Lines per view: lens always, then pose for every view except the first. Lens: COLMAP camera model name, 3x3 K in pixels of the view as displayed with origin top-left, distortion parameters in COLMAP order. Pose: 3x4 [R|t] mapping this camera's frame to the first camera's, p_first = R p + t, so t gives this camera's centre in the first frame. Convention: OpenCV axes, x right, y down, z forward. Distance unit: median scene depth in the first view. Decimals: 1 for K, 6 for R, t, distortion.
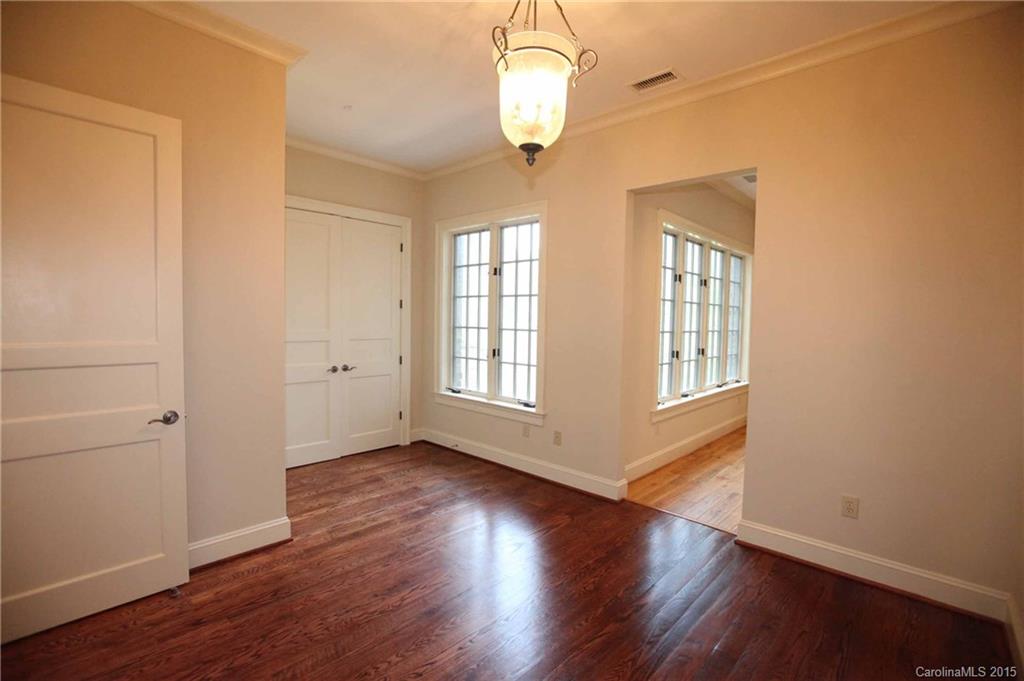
lens RADIAL K [[465.0, 0, 511.7], [0, 465.0, 339.8], [0, 0, 1]] dist [-0.030031, 0.004577]
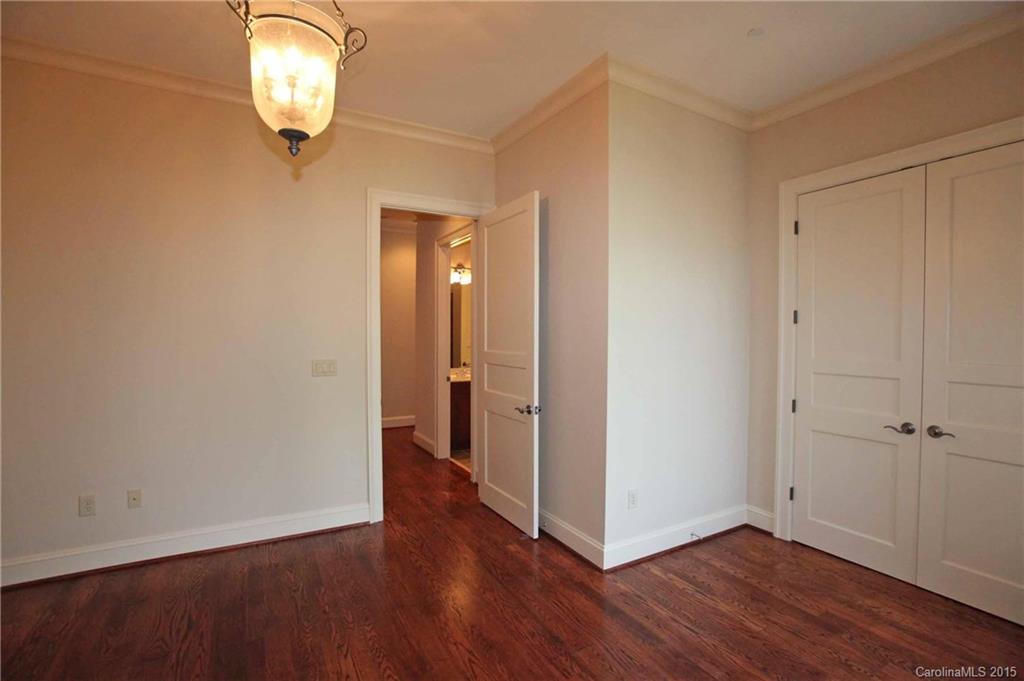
lens RADIAL K [[465.0, 0, 511.4], [0, 465.0, 335.4], [0, 0, 1]] dist [-0.030031, 0.004577]
pose [[-0.303884, -0.012472, -0.952627, 0.457416], [-0.043865, 0.999037, 0.000913, -0.046726], [0.951699, 0.042064, -0.304139, 0.994892]]
